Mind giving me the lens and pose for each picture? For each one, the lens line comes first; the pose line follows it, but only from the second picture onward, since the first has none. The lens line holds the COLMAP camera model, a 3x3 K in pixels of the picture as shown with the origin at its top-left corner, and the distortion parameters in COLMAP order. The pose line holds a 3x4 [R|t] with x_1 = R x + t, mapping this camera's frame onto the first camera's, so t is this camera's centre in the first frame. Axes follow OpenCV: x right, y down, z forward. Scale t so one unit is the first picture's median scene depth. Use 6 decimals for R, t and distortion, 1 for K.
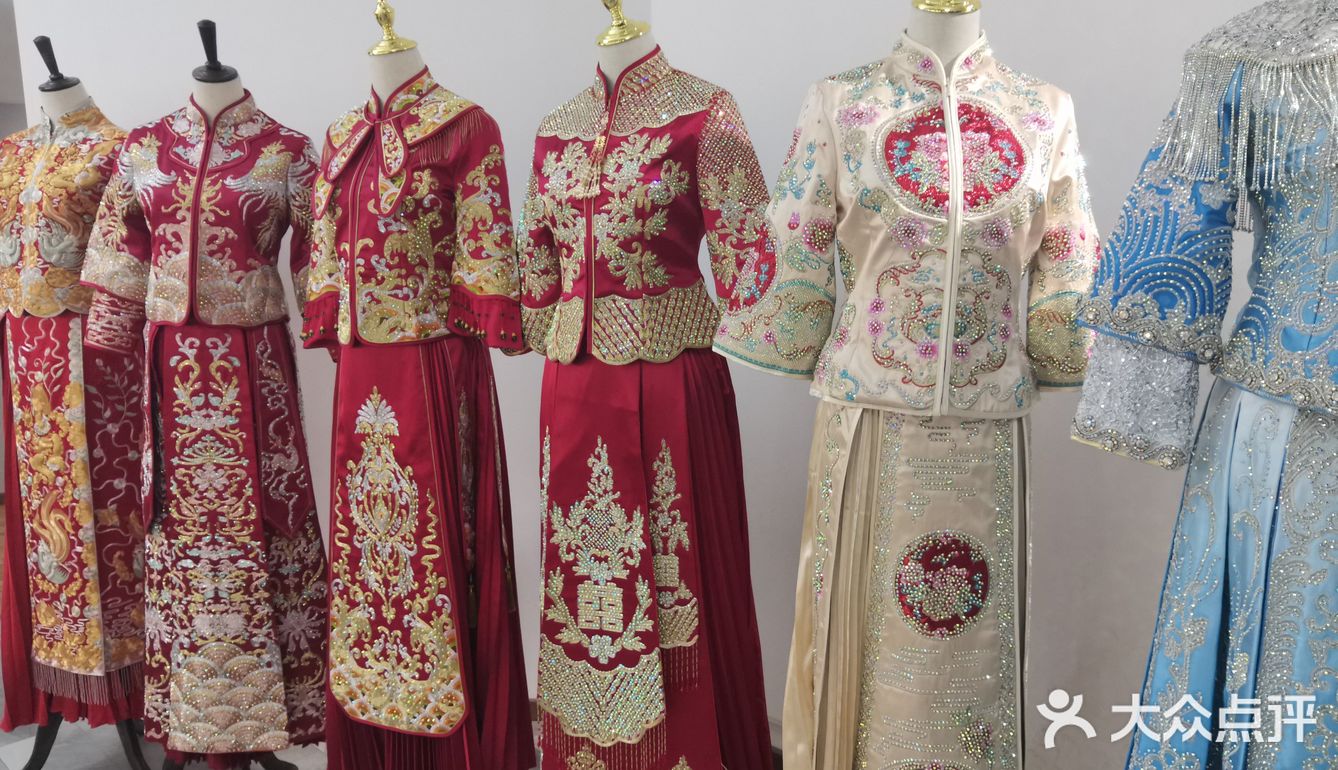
lens RADIAL K [[1402.9, 0, 669.0], [0, 1402.9, 385.0], [0, 0, 1]] dist [-0.004070, -0.014305]
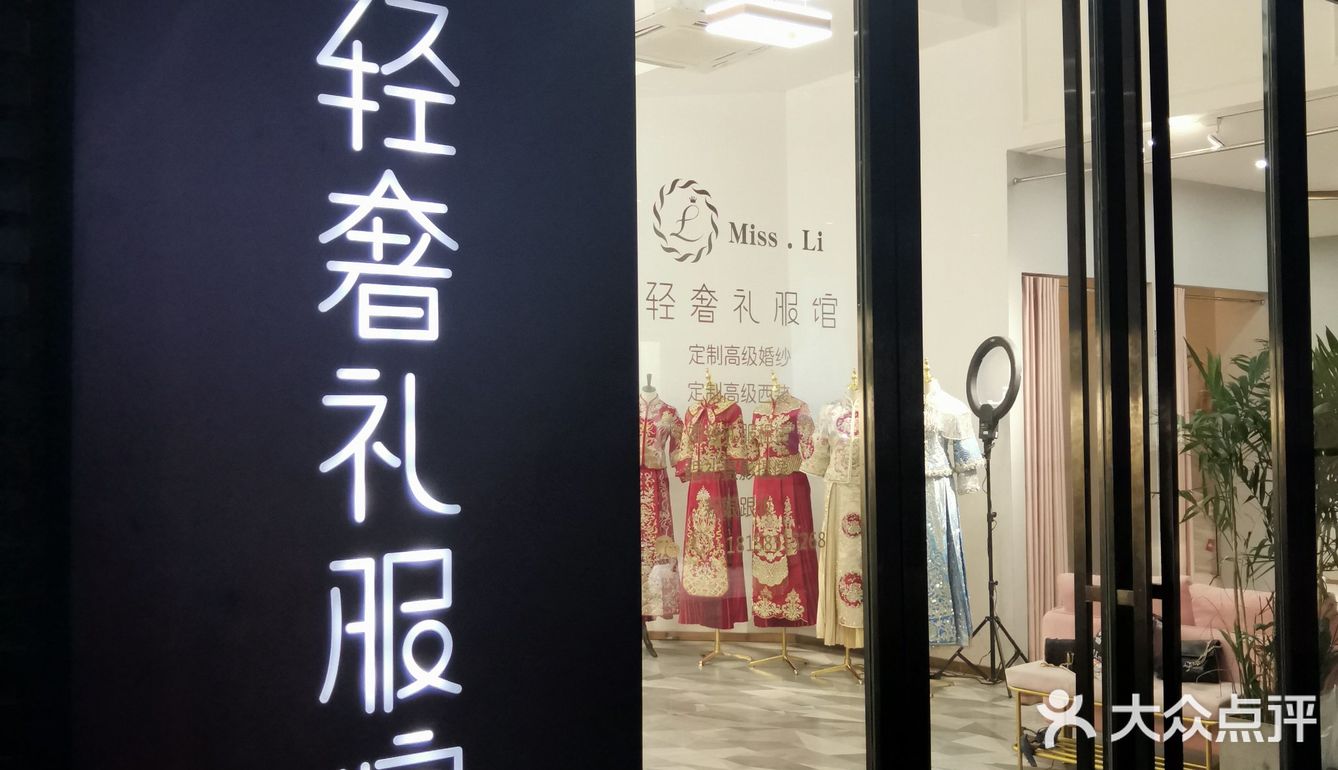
lens RADIAL K [[1402.9, 0, 669.0], [0, 1402.9, 385.0], [0, 0, 1]] dist [-0.004070, -0.014305]
pose [[0.992500, -0.000112, -0.122244, 0.131335], [-0.017370, 0.989723, -0.141936, 0.265589], [0.121004, 0.142995, 0.982299, -2.580958]]
